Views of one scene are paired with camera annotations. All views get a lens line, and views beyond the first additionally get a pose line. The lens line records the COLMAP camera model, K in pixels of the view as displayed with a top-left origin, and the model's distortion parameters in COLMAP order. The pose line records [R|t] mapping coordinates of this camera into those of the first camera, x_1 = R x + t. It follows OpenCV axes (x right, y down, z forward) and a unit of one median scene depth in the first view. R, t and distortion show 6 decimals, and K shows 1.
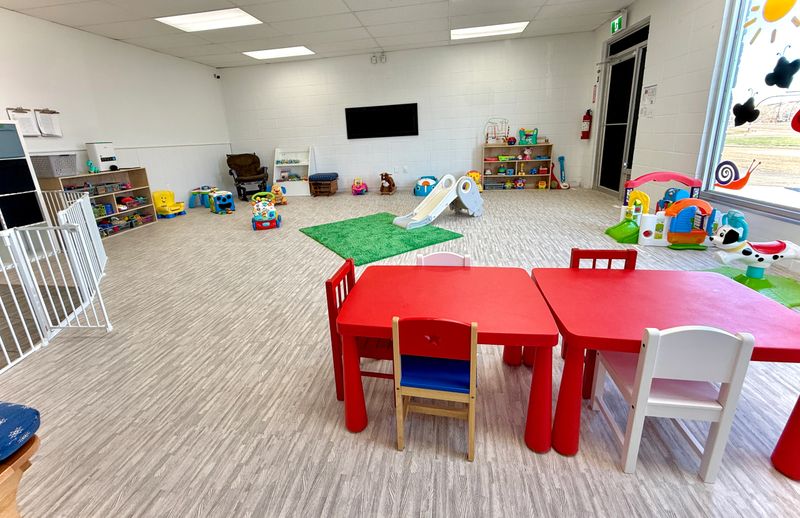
lens RADIAL K [[333.0, 0, 386.9], [0, 333.0, 219.2], [0, 0, 1]] dist [0.013154, 0.001471]
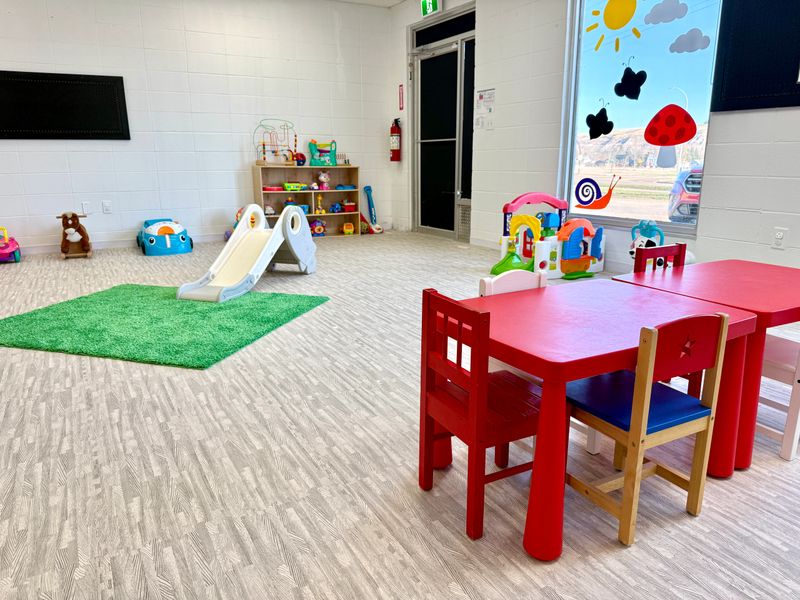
lens RADIAL K [[570.0, 0, 398.2], [0, 570.0, 305.3], [0, 0, 1]] dist [0.031965, -0.021523]
pose [[0.763212, -0.113329, 0.636132, -0.278355], [0.125558, 0.991744, 0.026041, 0.043727], [-0.633831, 0.059997, 0.771141, 0.119159]]
